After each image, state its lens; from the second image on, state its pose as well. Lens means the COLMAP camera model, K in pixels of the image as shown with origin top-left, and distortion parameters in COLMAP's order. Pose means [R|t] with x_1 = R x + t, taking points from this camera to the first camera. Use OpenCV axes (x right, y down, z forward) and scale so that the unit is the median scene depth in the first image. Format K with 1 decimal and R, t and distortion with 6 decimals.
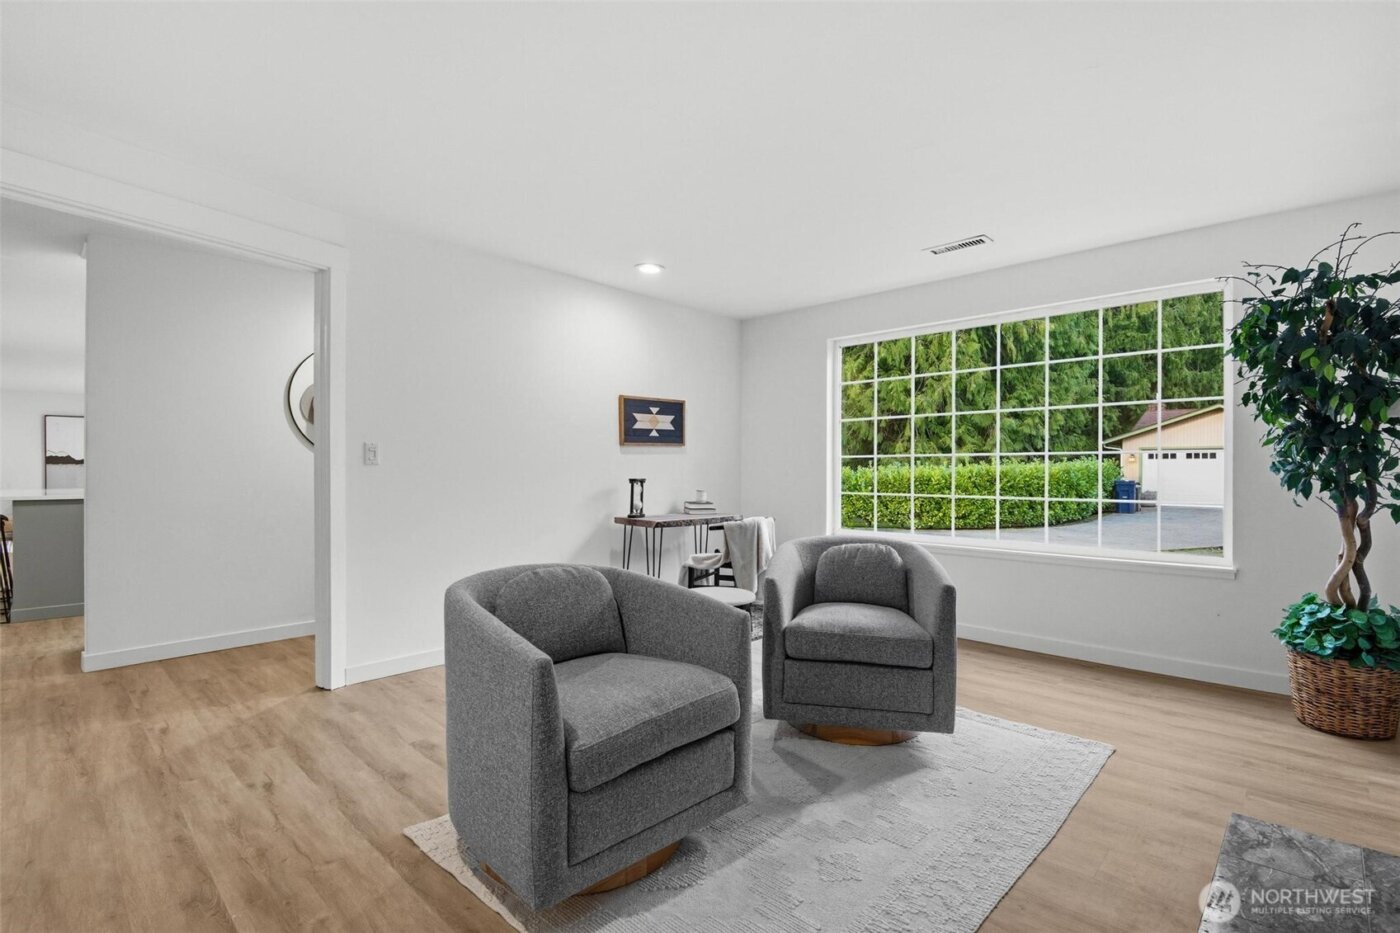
lens RADIAL K [[661.5, 0, 697.9], [0, 661.5, 474.8], [0, 0, 1]] dist [0.000467, 0.000206]
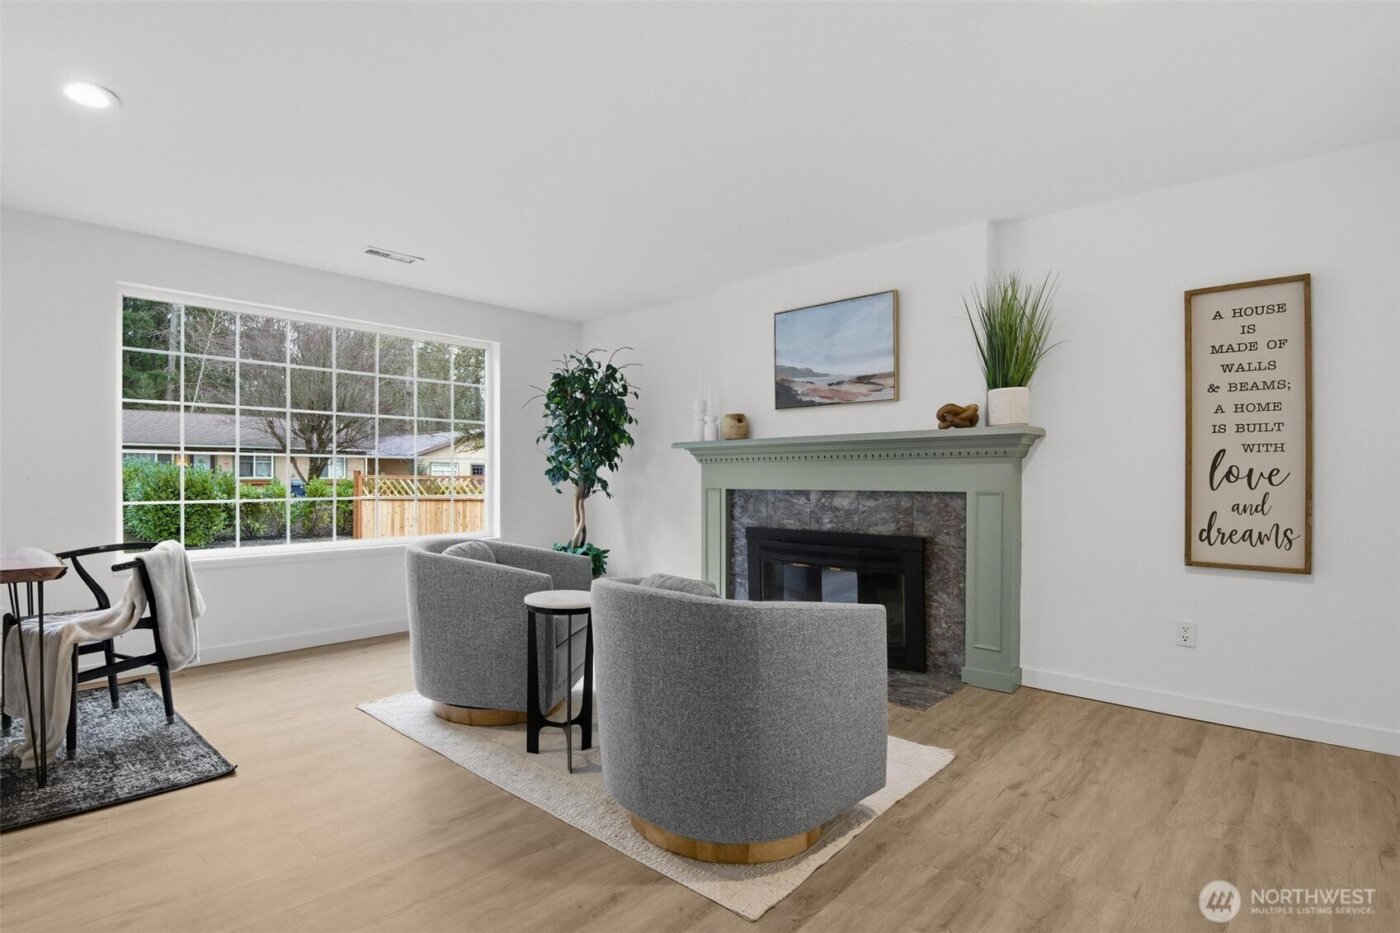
lens RADIAL K [[661.5, 0, 697.9], [0, 661.5, 474.8], [0, 0, 1]] dist [0.000467, 0.000206]
pose [[-0.034317, -0.003153, 0.999406, -0.658816], [-0.000846, 0.999995, 0.003126, -0.008705], [-0.999411, -0.000738, -0.034319, 0.574615]]
